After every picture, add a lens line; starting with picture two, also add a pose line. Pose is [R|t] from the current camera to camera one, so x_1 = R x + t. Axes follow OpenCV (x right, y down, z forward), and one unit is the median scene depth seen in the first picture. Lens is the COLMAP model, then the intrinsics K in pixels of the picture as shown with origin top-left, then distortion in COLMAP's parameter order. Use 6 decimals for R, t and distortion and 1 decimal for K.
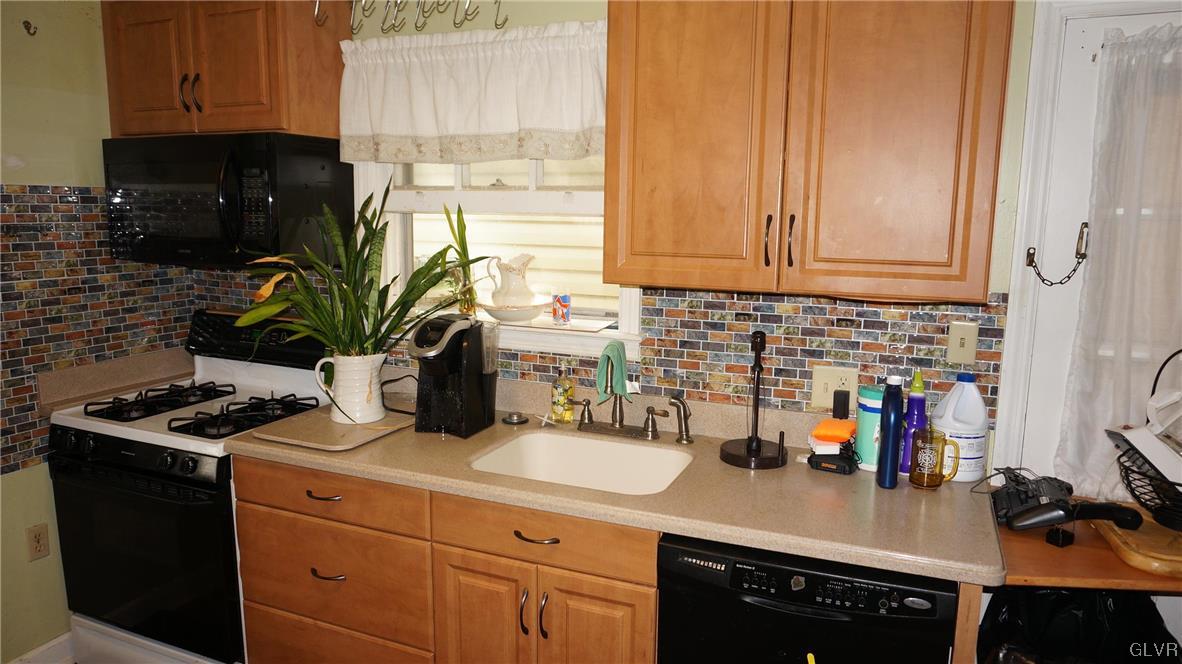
lens RADIAL K [[789.1, 0, 588.8], [0, 789.1, 335.4], [0, 0, 1]] dist [-0.028051, 0.031037]
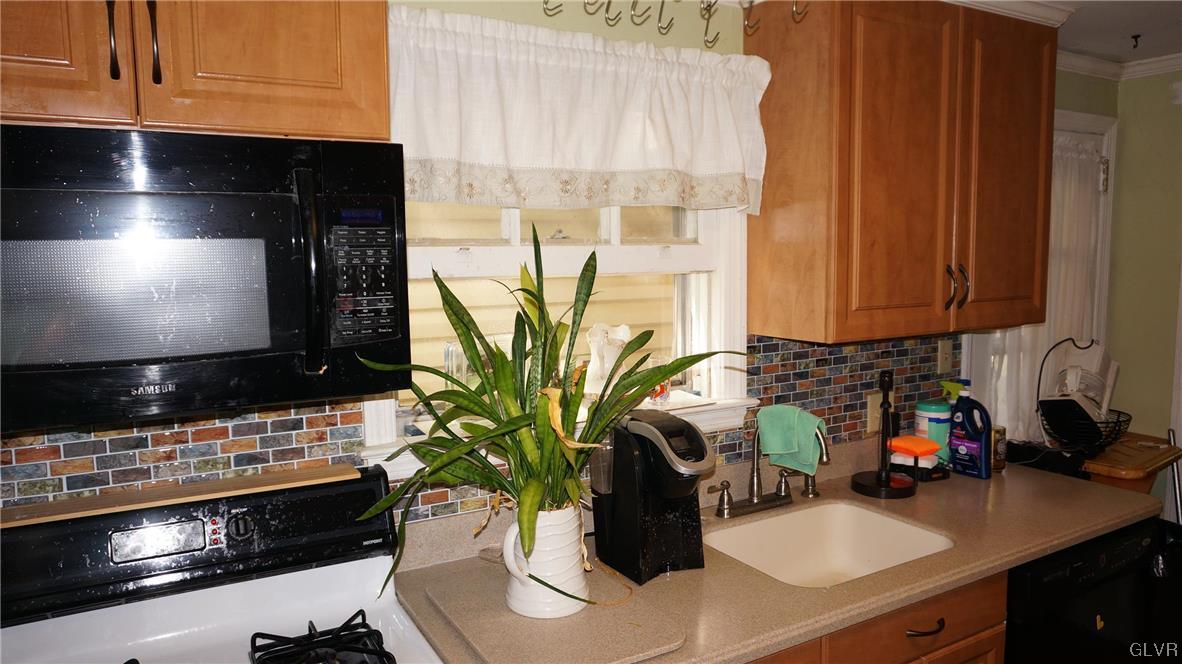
lens RADIAL K [[789.1, 0, 590.8], [0, 789.1, 325.9], [0, 0, 1]] dist [-0.028051, 0.031037]
pose [[0.608169, -0.095336, 0.788062, -0.804327], [0.146886, 0.989133, 0.006304, -0.122157], [-0.780100, 0.111922, 0.615563, 0.583615]]
